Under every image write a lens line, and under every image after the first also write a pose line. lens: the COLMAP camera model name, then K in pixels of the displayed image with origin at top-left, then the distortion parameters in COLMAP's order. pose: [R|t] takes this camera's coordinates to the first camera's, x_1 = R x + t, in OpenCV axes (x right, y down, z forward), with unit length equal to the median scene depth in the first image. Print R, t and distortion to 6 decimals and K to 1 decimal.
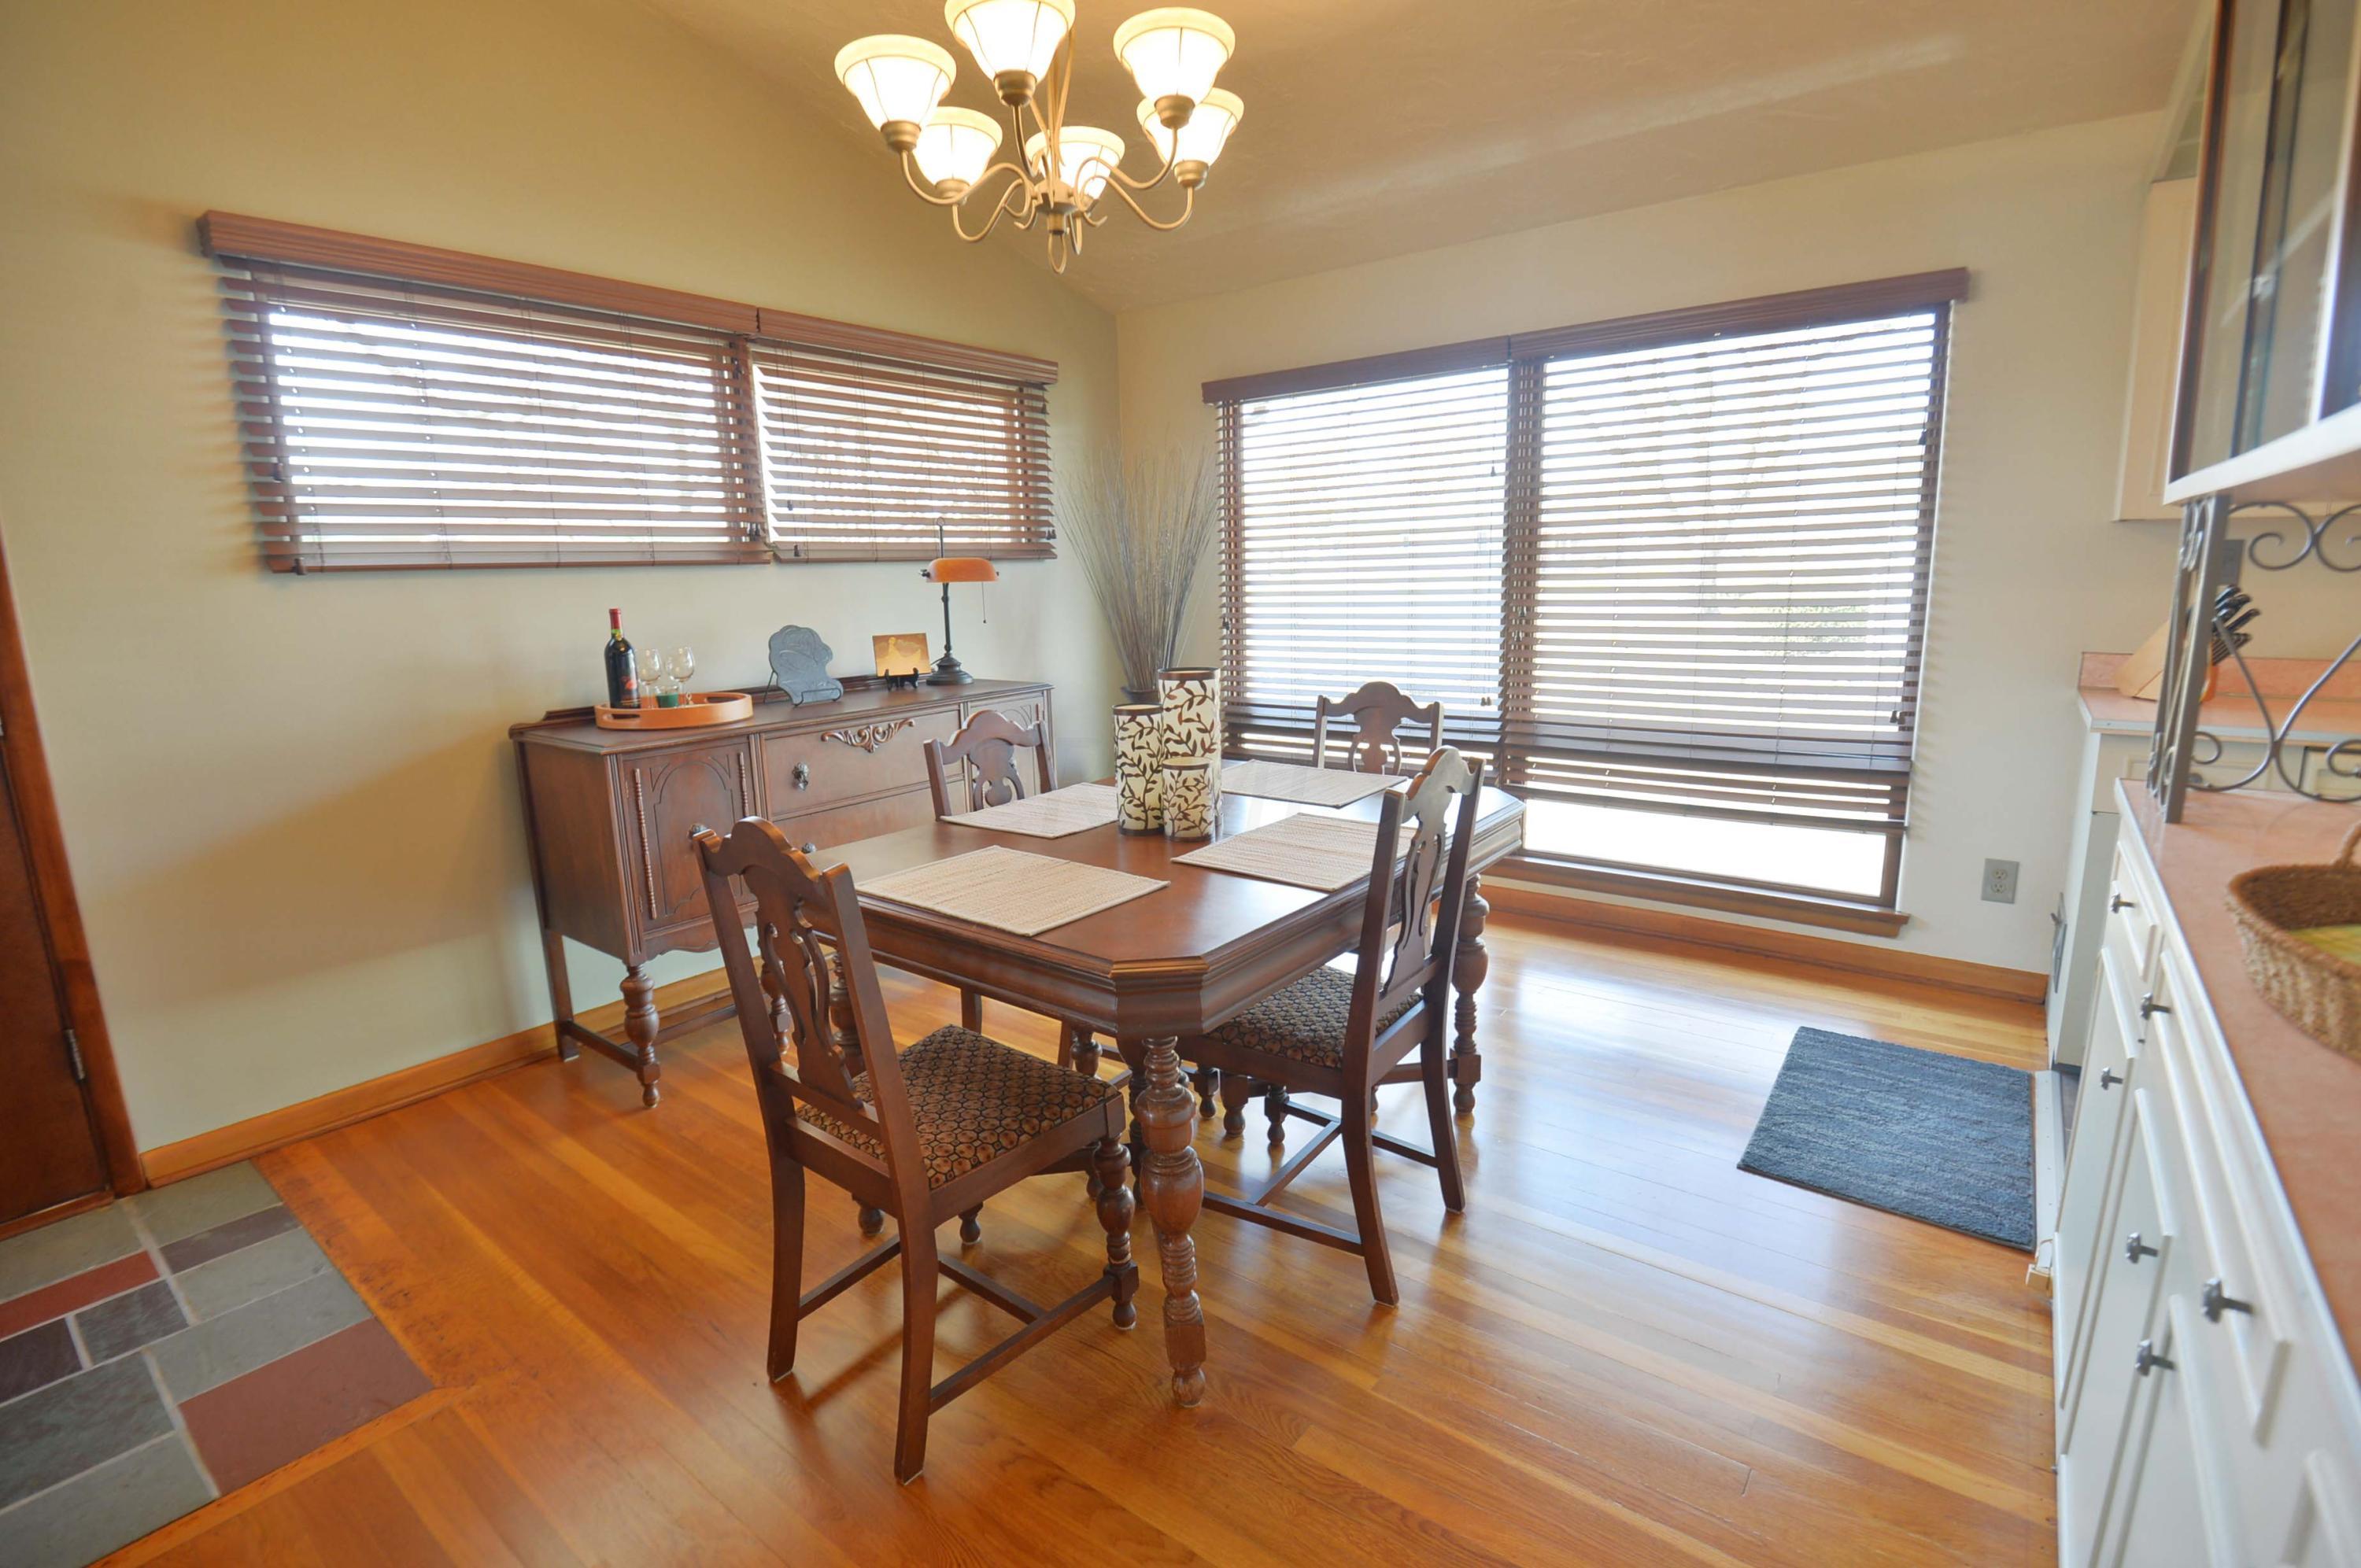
lens RADIAL K [[1083.1, 0, 1181.8], [0, 1083.1, 819.5], [0, 0, 1]] dist [-0.002110, -0.000293]
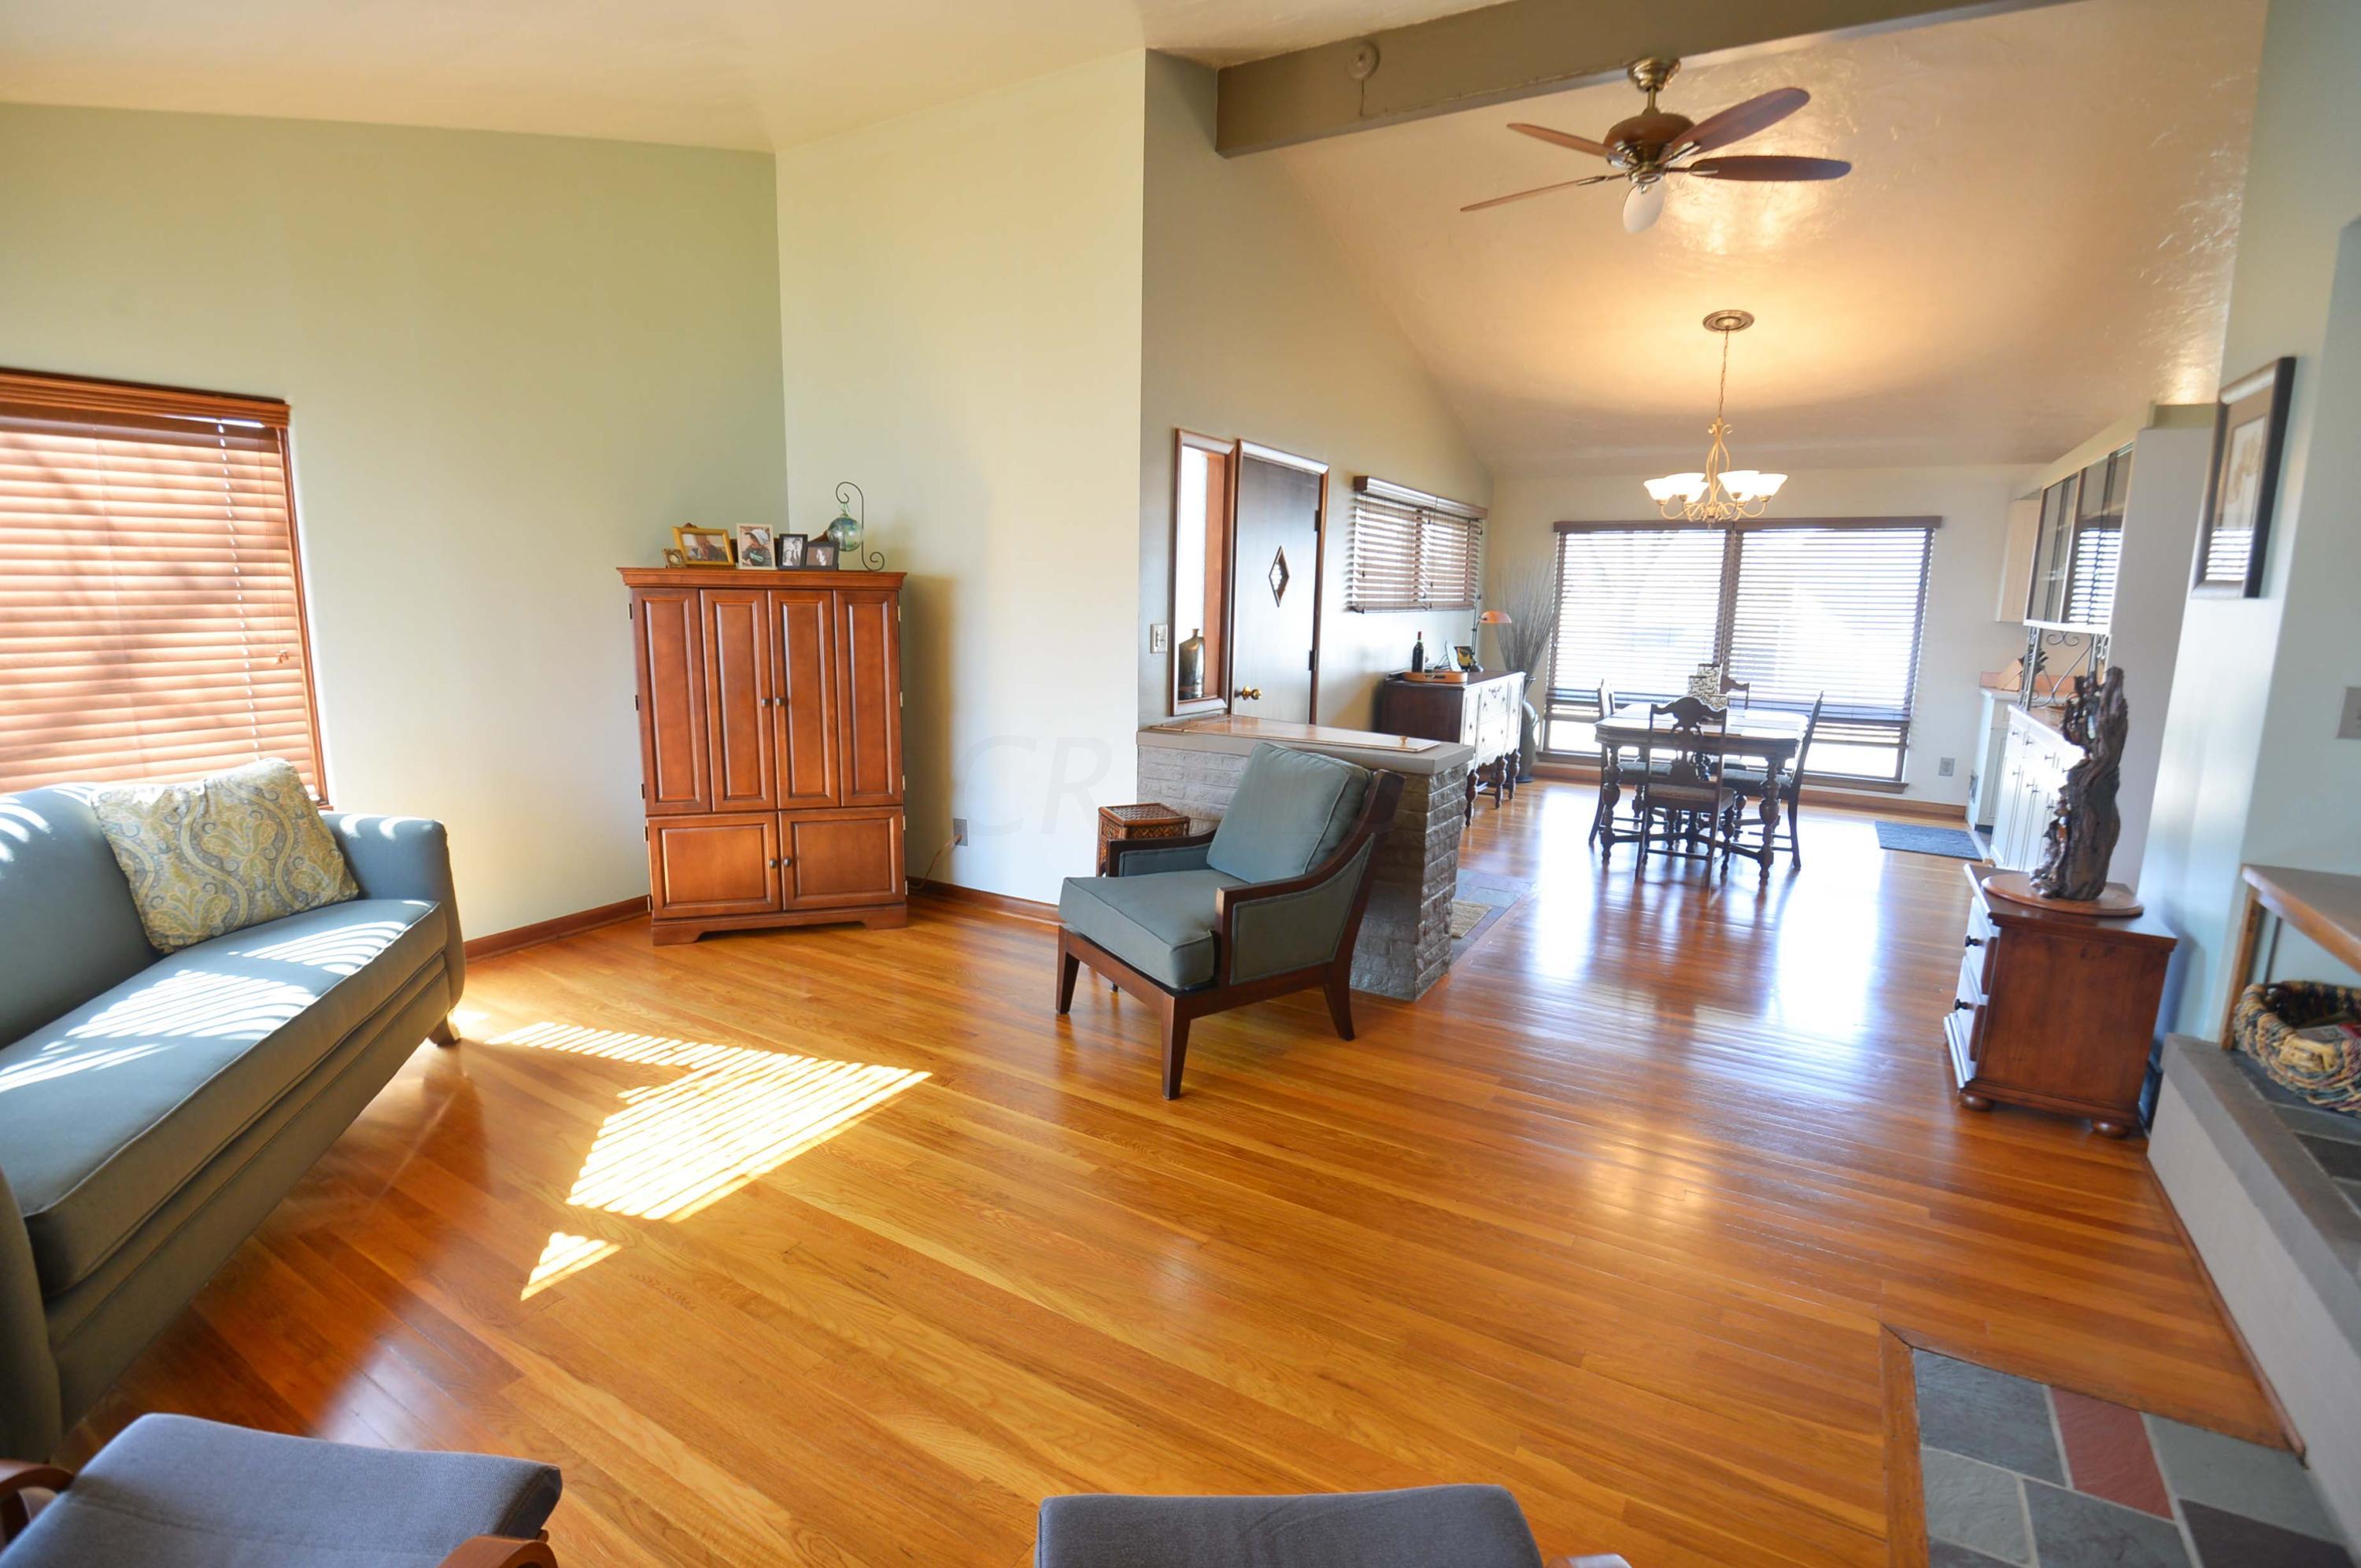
lens RADIAL K [[1094.4, 0, 1180.5], [0, 1094.4, 784.0], [0, 0, 1]] dist [0.001541, 0.000139]
pose [[0.991699, 0.020749, 0.126897, -1.175838], [-0.014640, 0.998697, -0.048883, 0.229256], [-0.127746, 0.046619, 0.990711, -1.126509]]
